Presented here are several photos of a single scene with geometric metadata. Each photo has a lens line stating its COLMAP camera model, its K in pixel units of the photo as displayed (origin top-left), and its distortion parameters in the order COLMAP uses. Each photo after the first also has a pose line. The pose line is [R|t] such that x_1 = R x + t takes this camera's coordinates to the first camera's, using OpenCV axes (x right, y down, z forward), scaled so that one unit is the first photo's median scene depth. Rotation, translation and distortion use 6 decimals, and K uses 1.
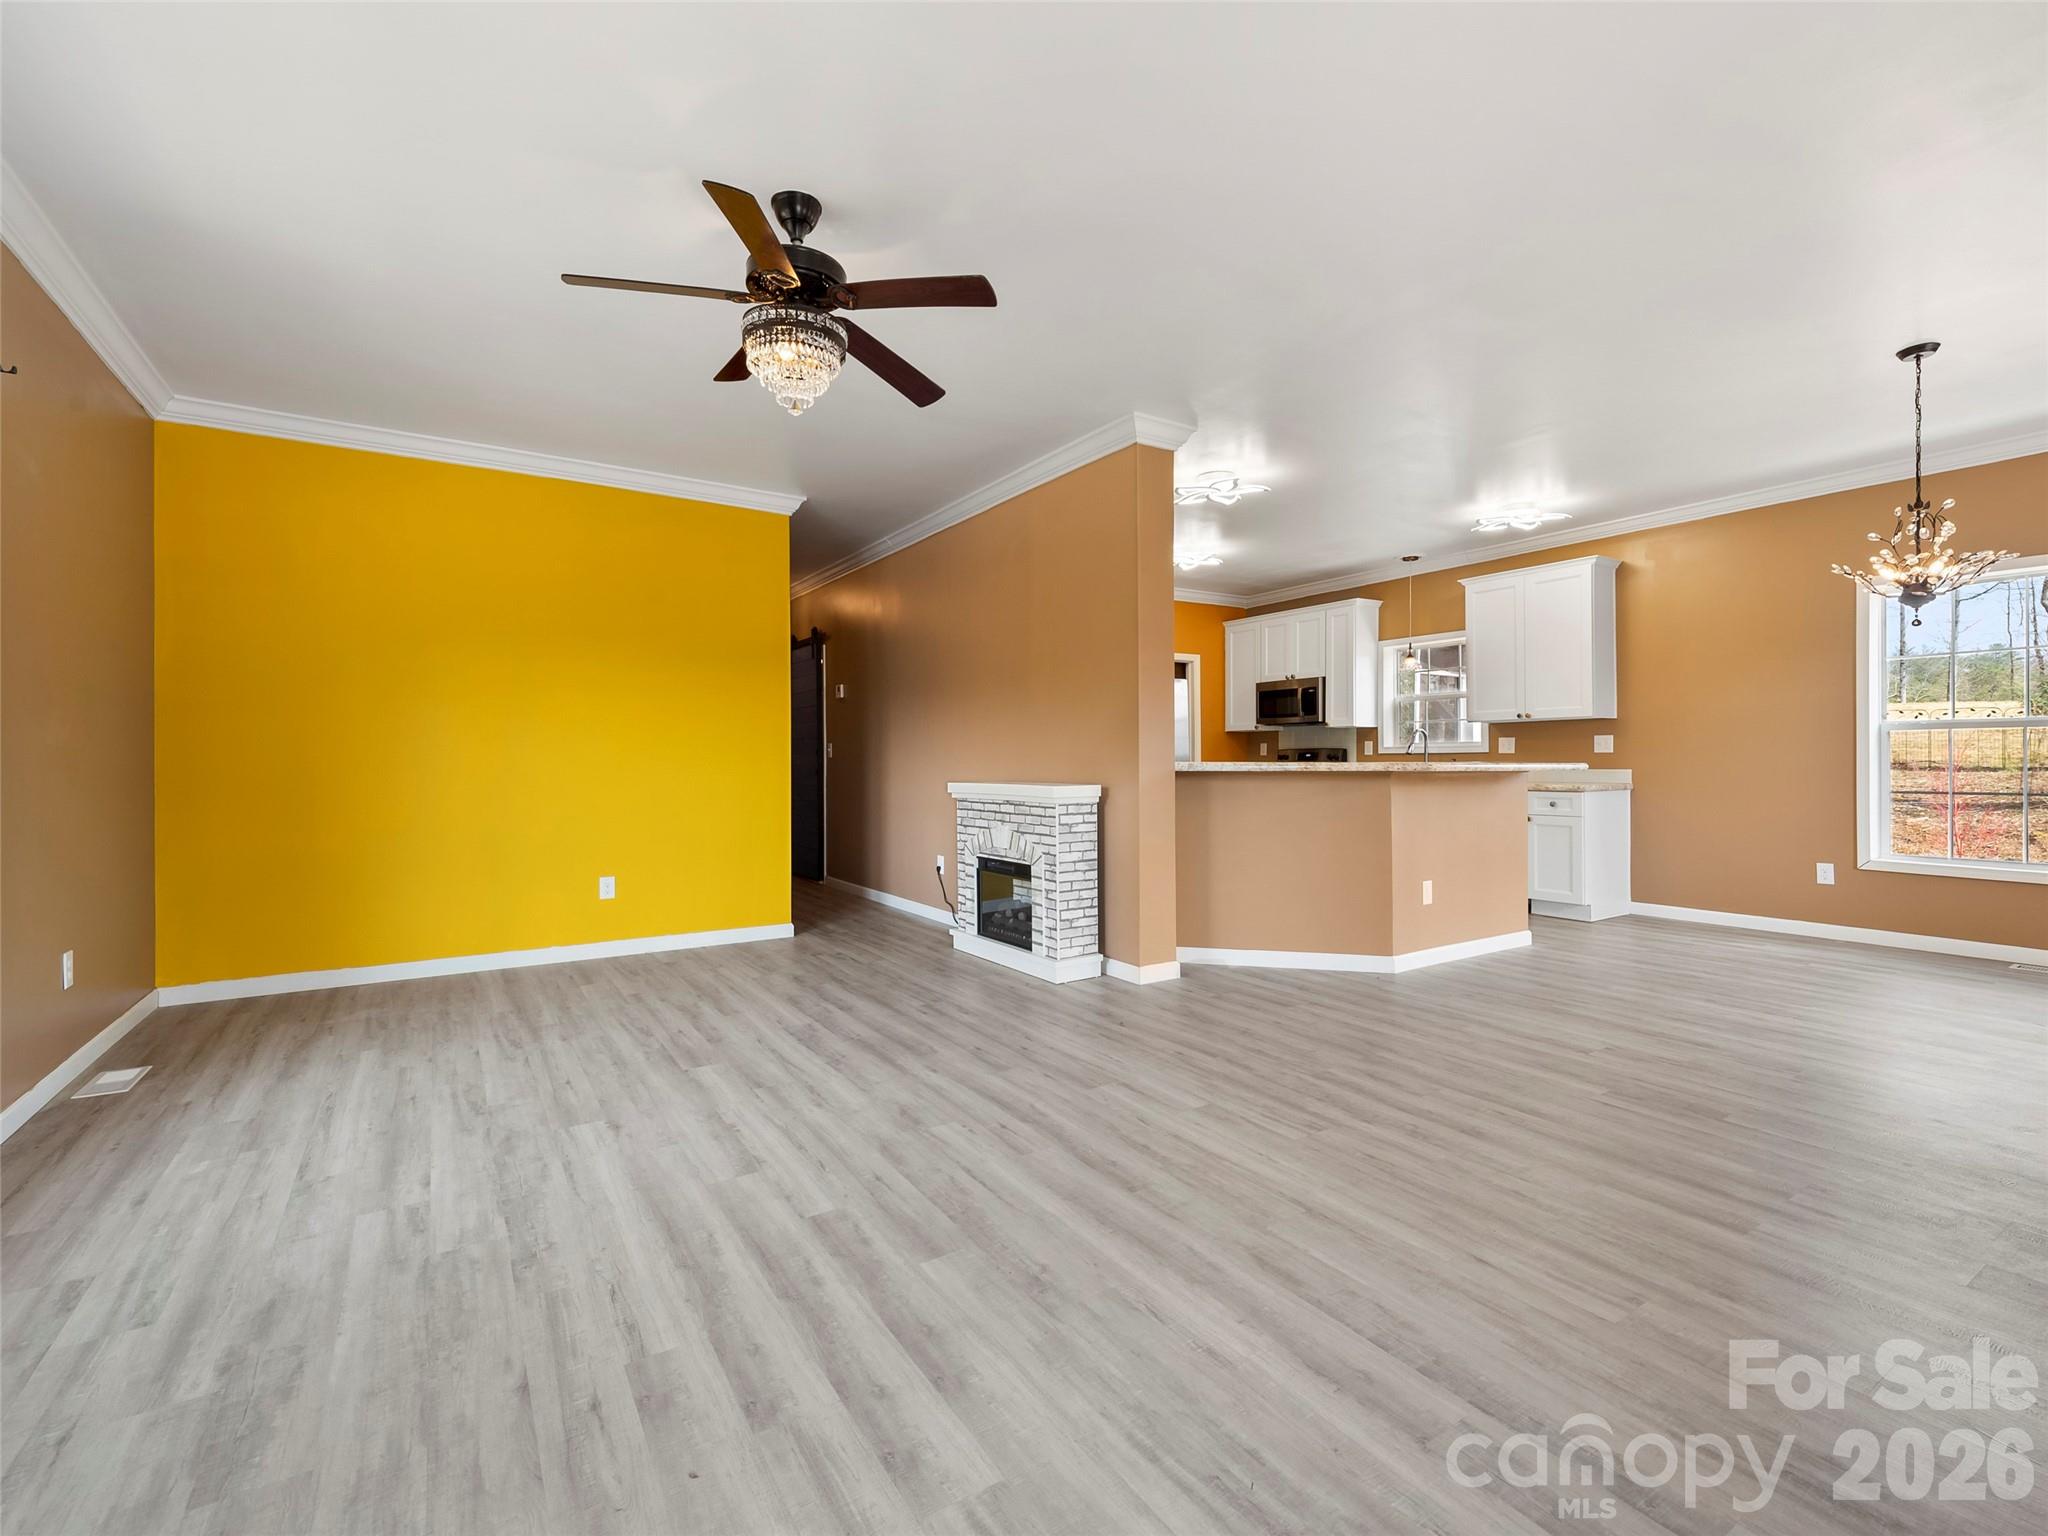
lens RADIAL K [[905.6, 0, 1024.4], [0, 905.6, 763.4], [0, 0, 1]] dist [0.017091, -0.005242]
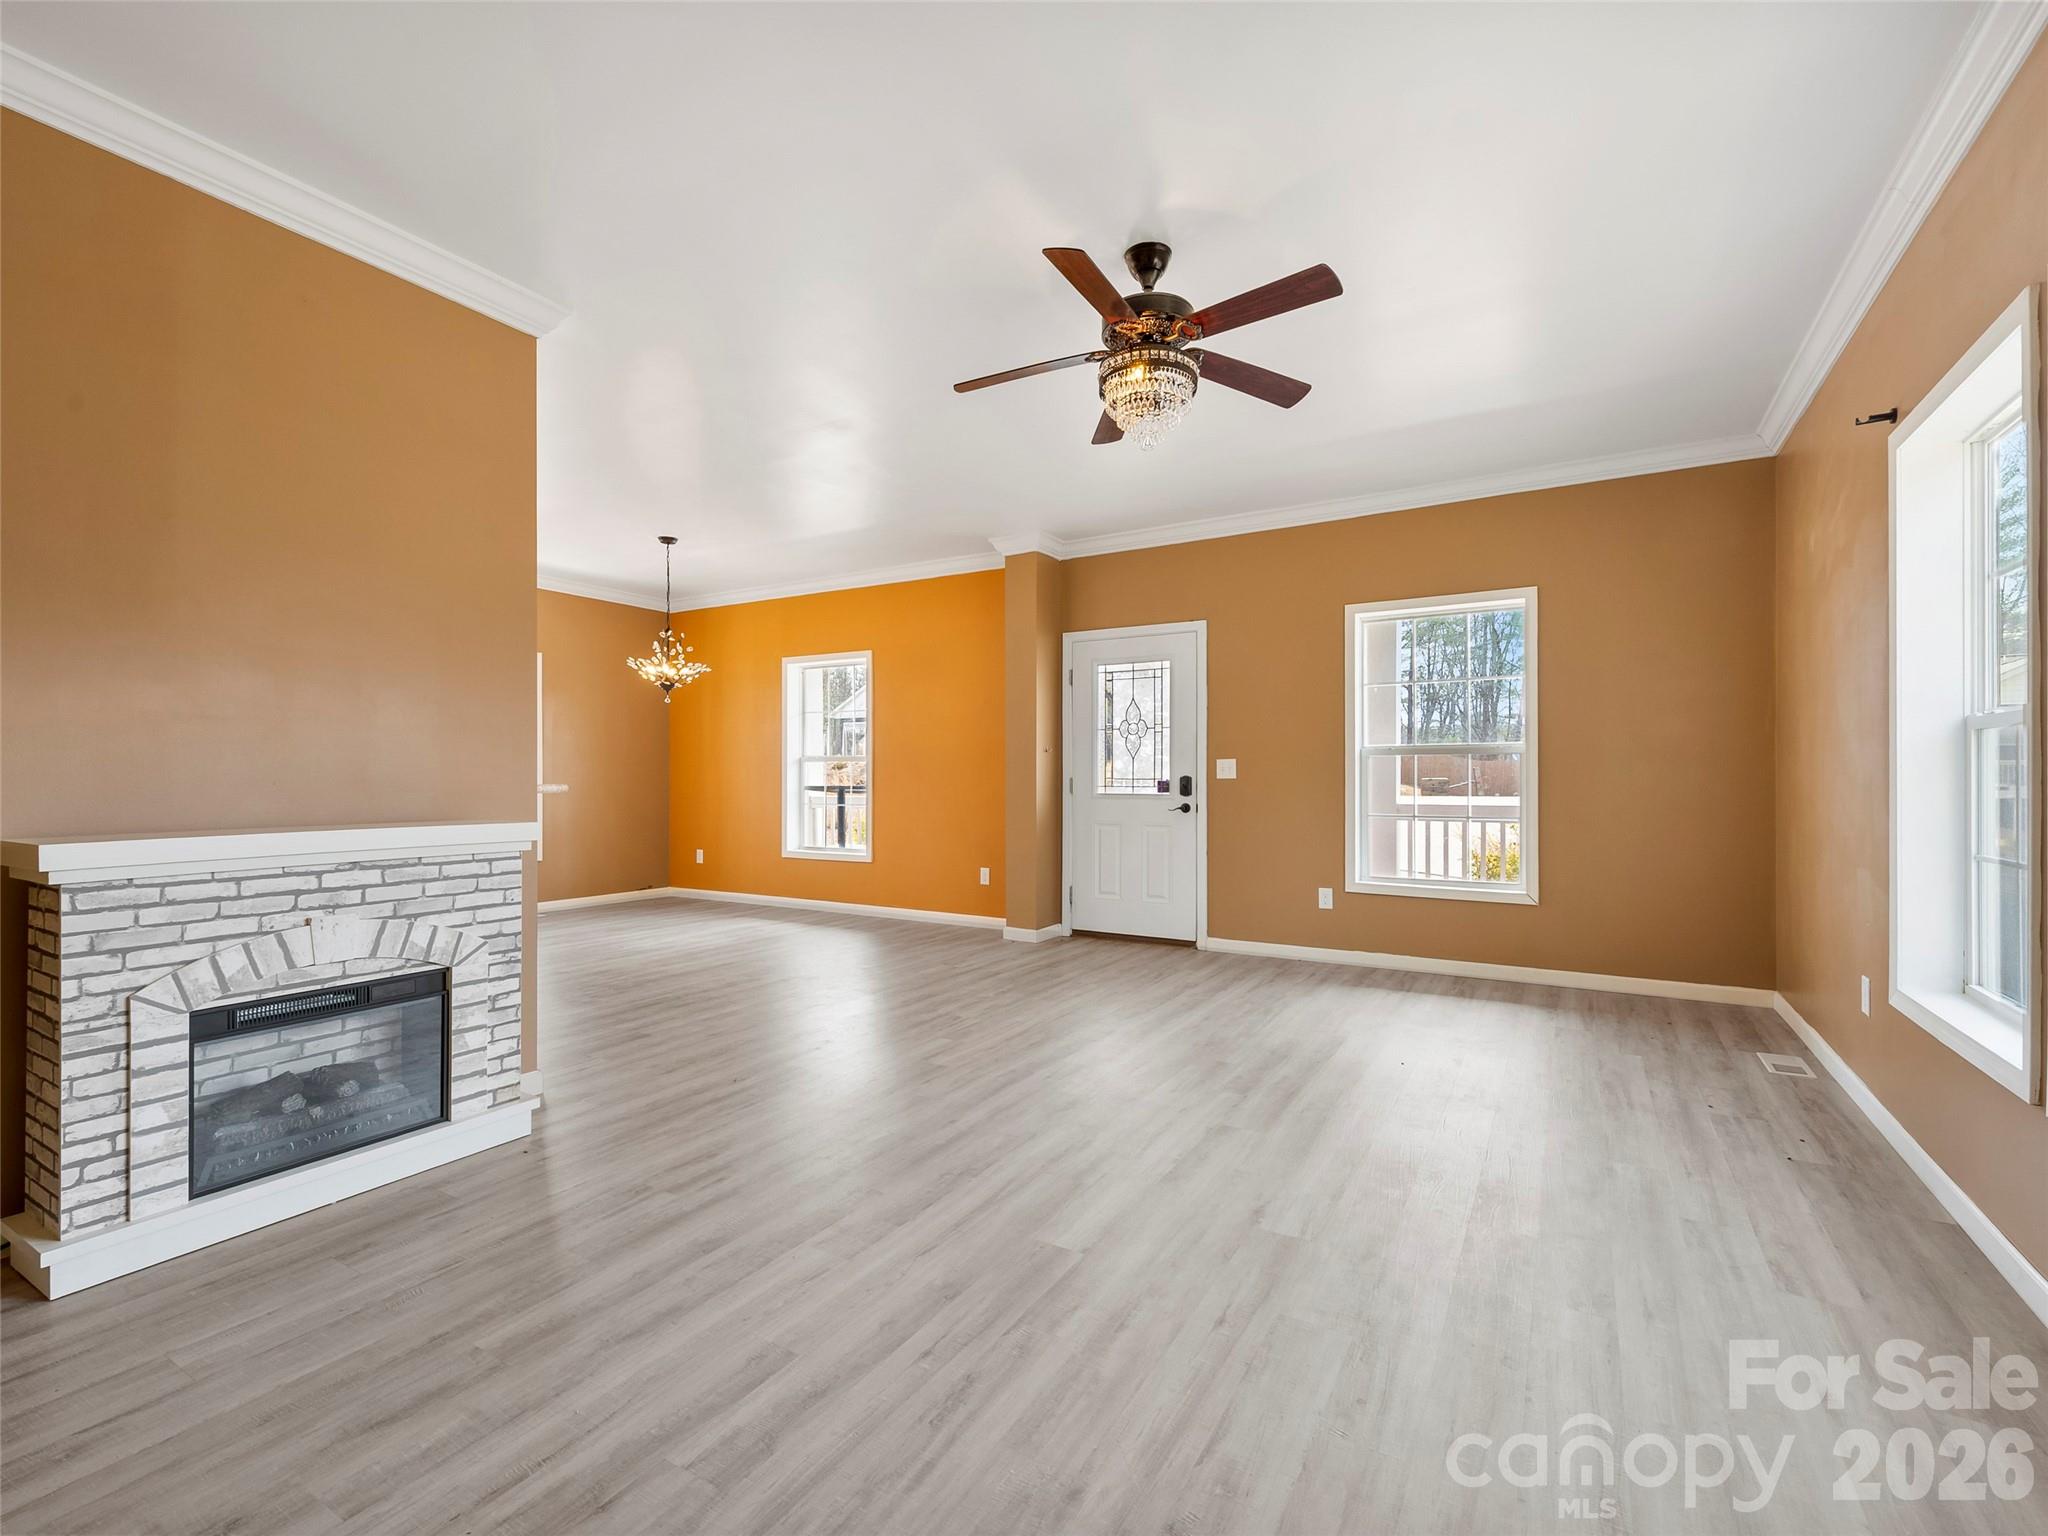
lens RADIAL K [[905.6, 0, 1021.1], [0, 905.6, 782.6], [0, 0, 1]] dist [0.017091, -0.005242]
pose [[-0.435423, -0.000183, 0.900226, -0.823364], [0.004872, 0.999985, 0.002560, -0.003197], [-0.900213, 0.005500, -0.435415, 1.155665]]
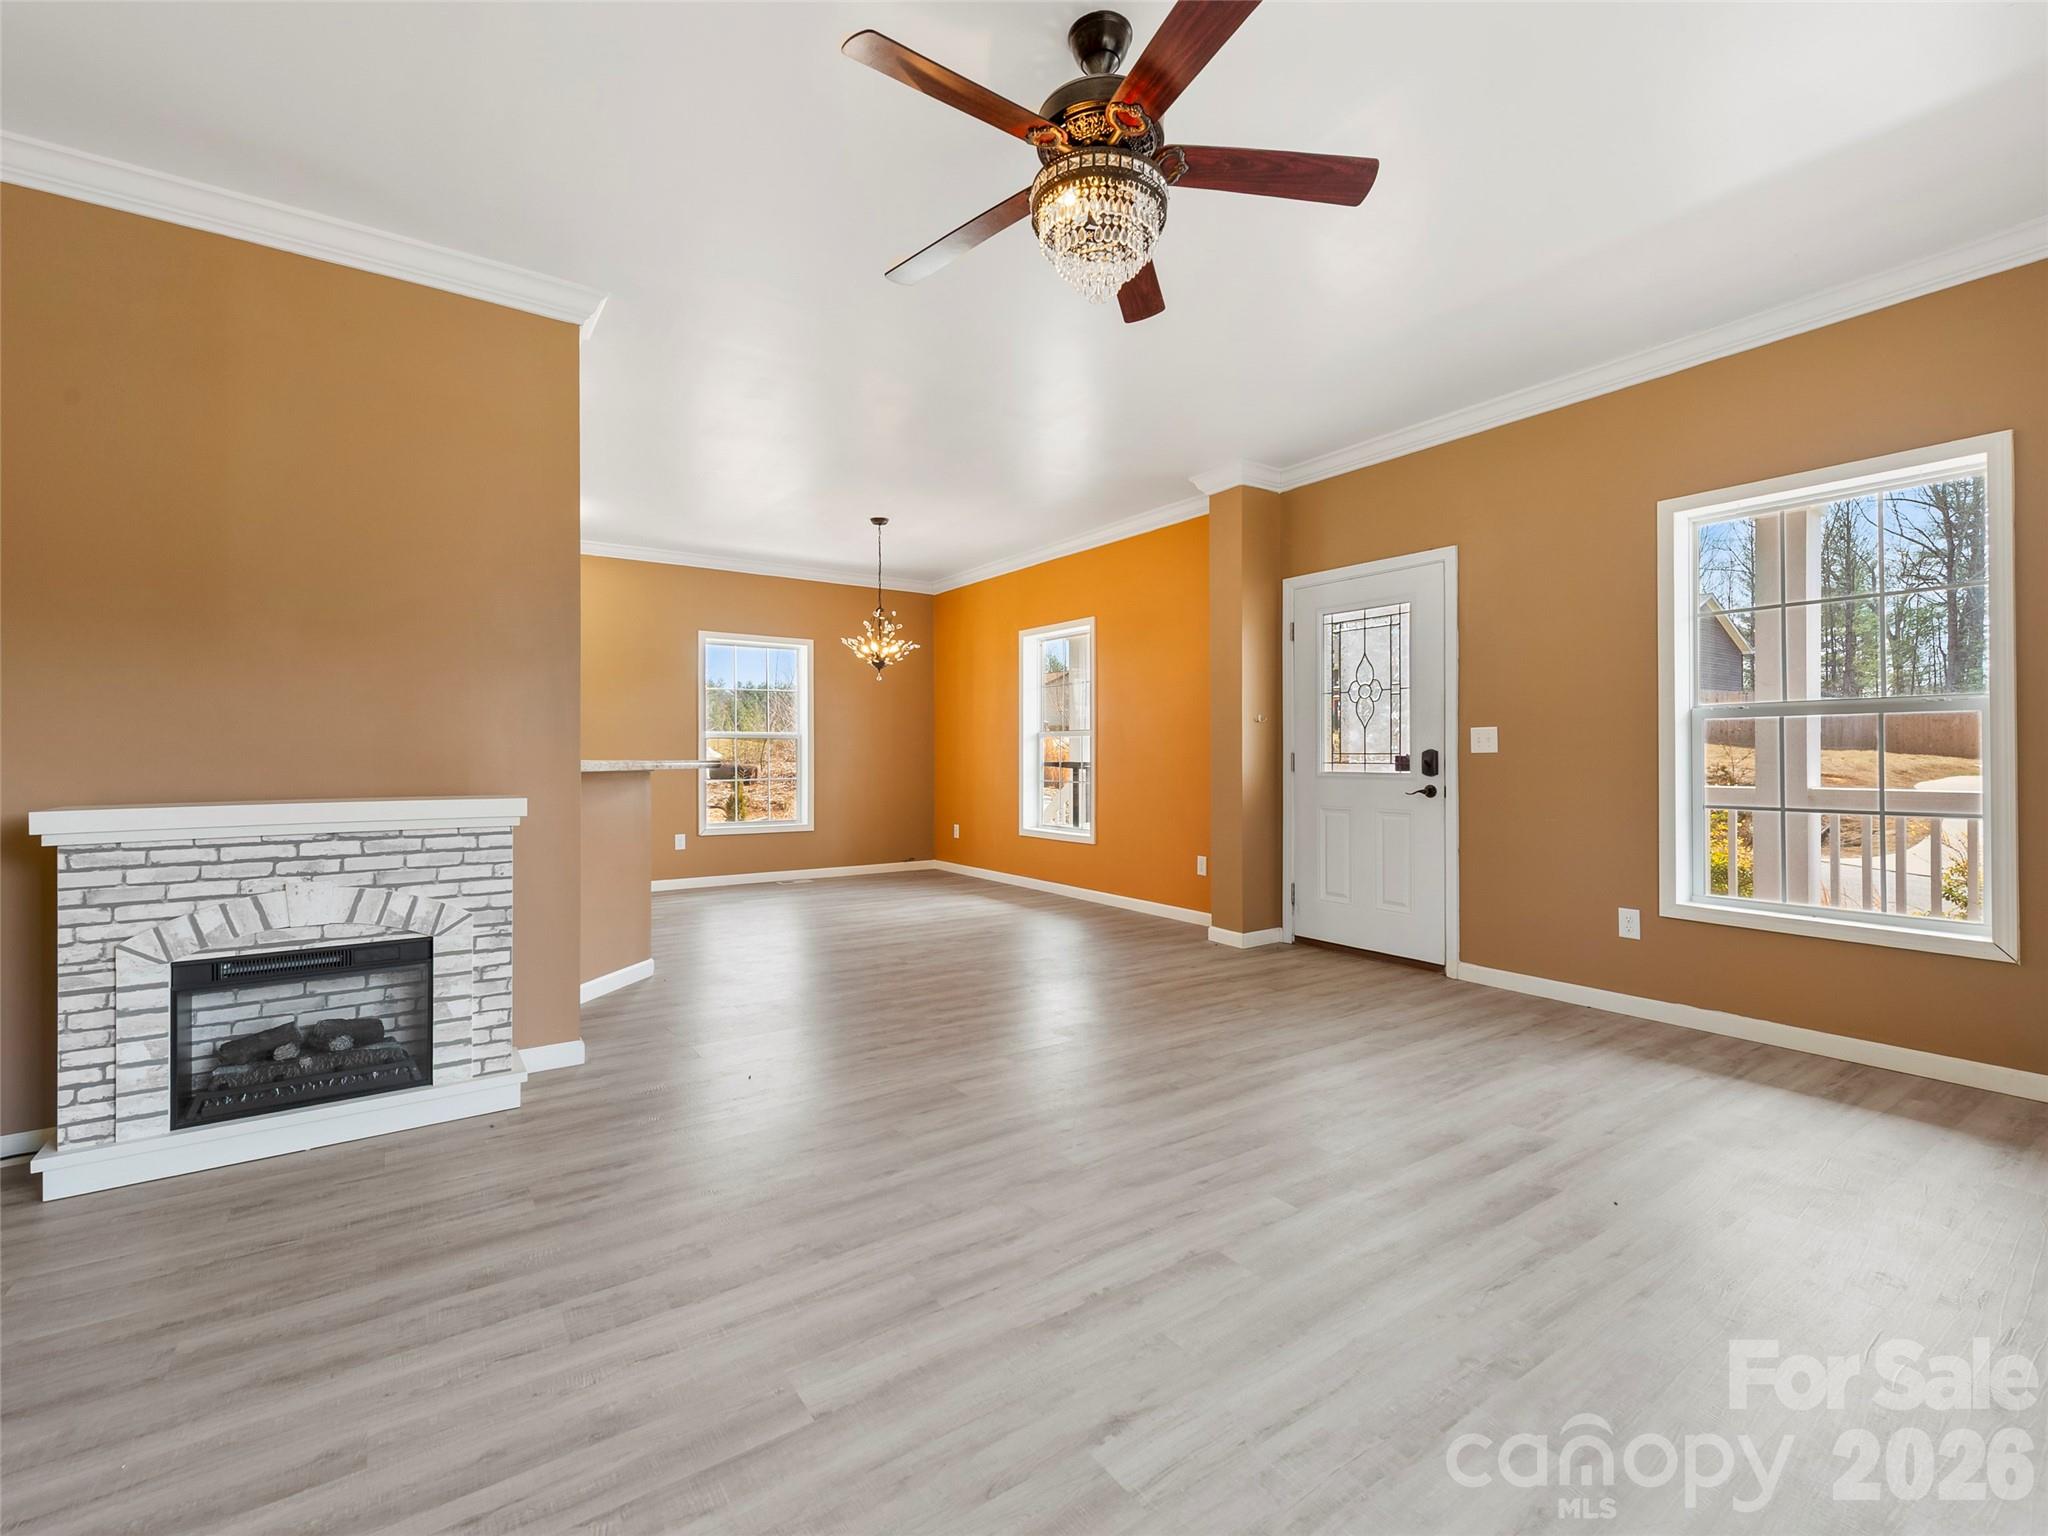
lens RADIAL K [[905.6, 0, 1013.6], [0, 905.6, 752.9], [0, 0, 1]] dist [0.017091, -0.005242]
pose [[-0.019369, 0.006120, 0.999794, -0.738216], [0.006205, 0.999963, -0.006001, -0.001016], [-0.999793, 0.006088, -0.019406, 0.790055]]
